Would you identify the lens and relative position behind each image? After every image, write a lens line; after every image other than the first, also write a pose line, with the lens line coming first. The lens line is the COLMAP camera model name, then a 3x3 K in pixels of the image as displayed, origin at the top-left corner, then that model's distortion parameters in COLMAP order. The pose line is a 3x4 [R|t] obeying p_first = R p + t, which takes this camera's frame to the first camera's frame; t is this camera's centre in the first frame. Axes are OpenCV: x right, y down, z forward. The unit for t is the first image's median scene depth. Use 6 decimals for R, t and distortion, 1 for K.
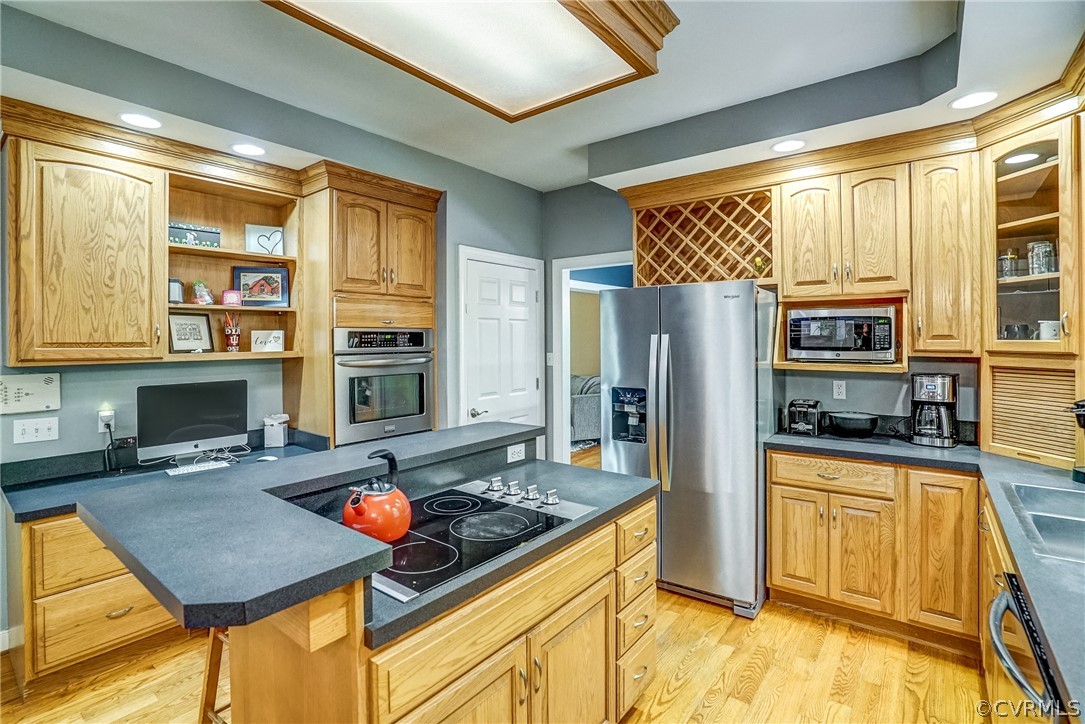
lens RADIAL K [[520.5, 0, 531.0], [0, 520.5, 336.1], [0, 0, 1]] dist [-0.038931, 0.009979]
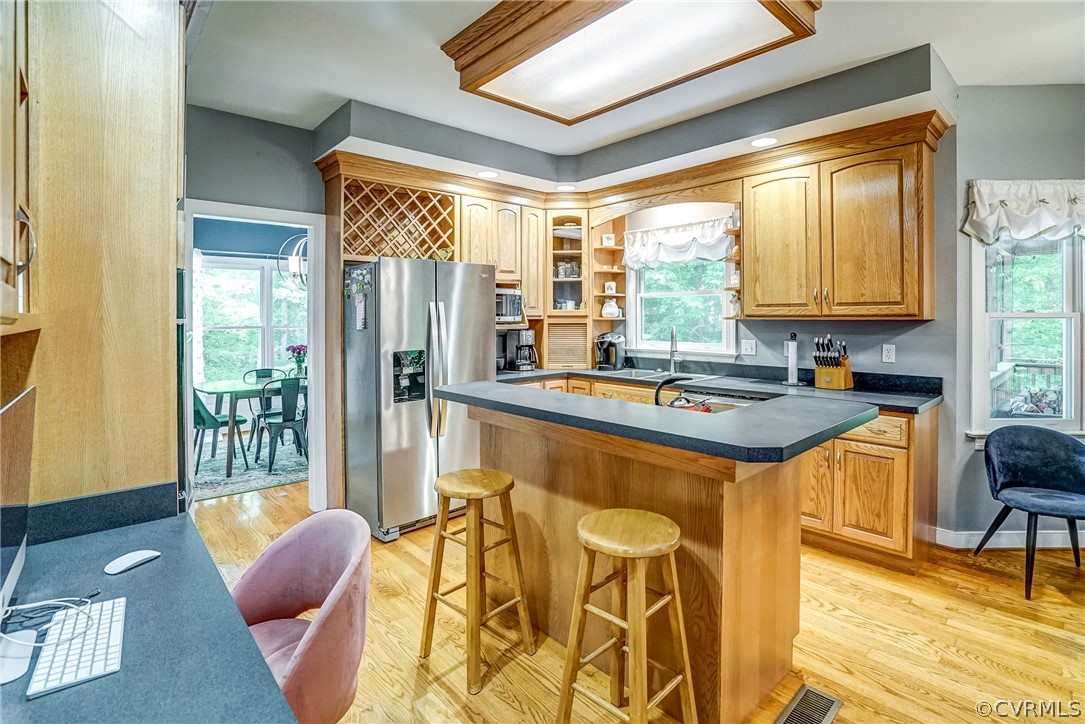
lens RADIAL K [[520.5, 0, 540.7], [0, 520.5, 325.4], [0, 0, 1]] dist [-0.038931, 0.009979]
pose [[0.182422, -0.012737, 0.983138, -0.942709], [-0.000778, 0.999914, 0.013099, 0.036985], [-0.983220, -0.003155, 0.182397, 0.609366]]
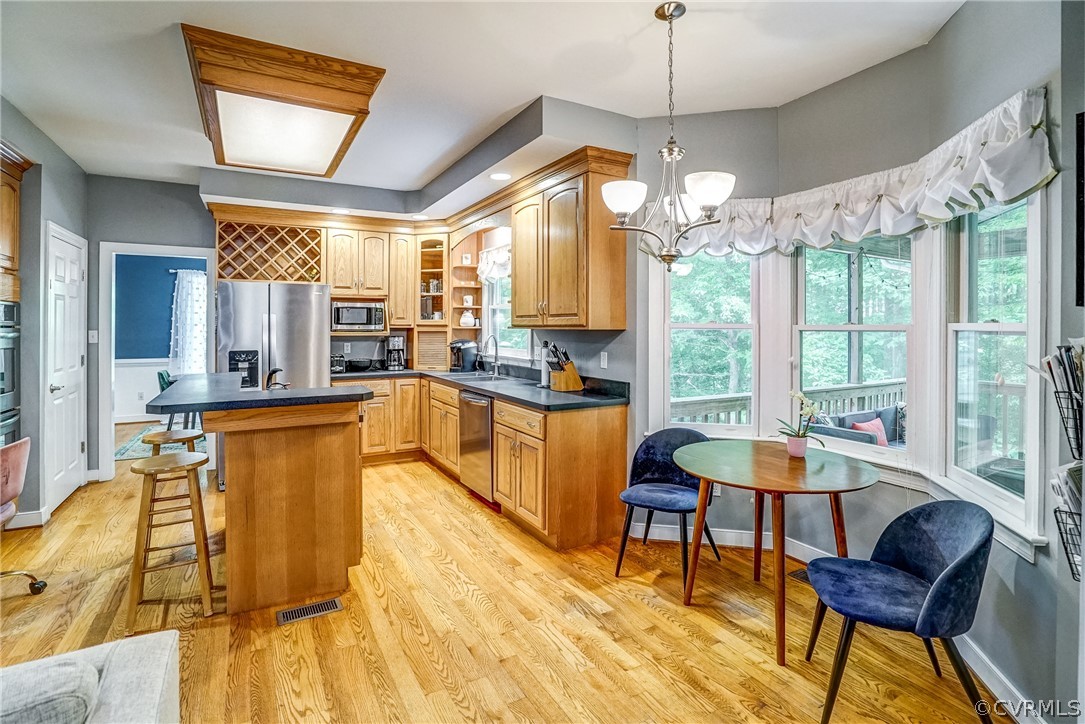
lens RADIAL K [[520.5, 0, 532.8], [0, 520.5, 323.7], [0, 0, 1]] dist [-0.038931, 0.009979]
pose [[0.384087, 0.007916, 0.923263, -0.941228], [-0.006311, 0.999962, -0.005948, 0.032202], [-0.923275, -0.003542, 0.384122, -0.329647]]
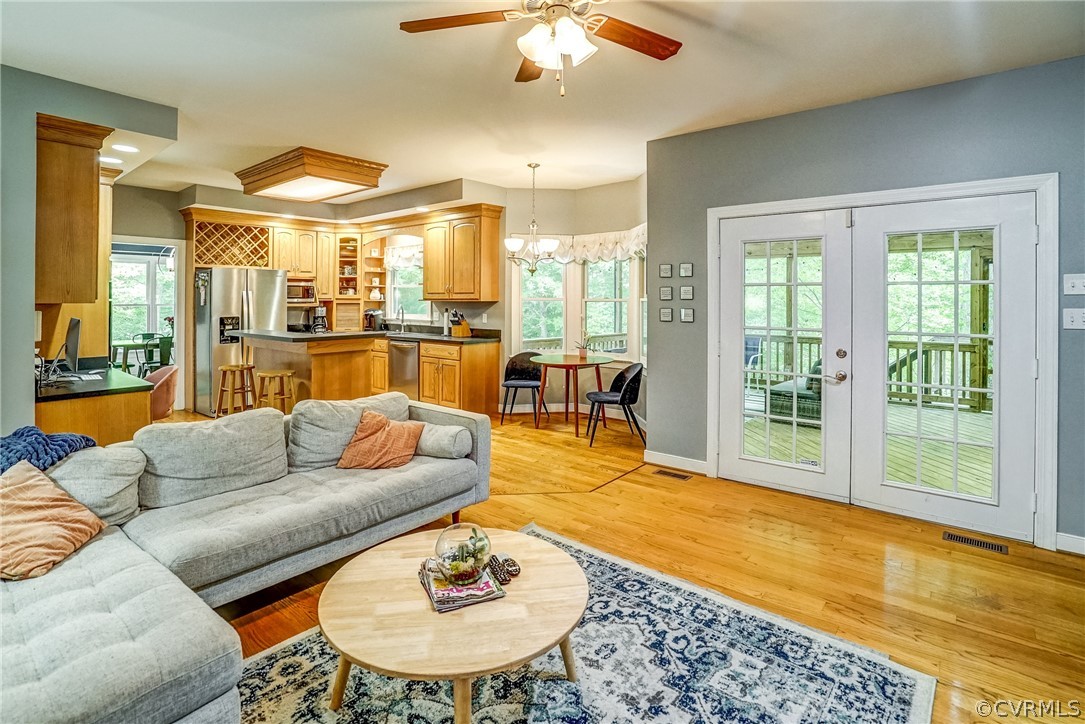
lens RADIAL K [[520.5, 0, 523.4], [0, 520.5, 296.9], [0, 0, 1]] dist [-0.038931, 0.009979]
pose [[0.053665, 0.008603, 0.998522, -2.001317], [-0.004478, 0.999955, -0.008375, 0.037728], [-0.998549, -0.004022, 0.053701, -0.285791]]
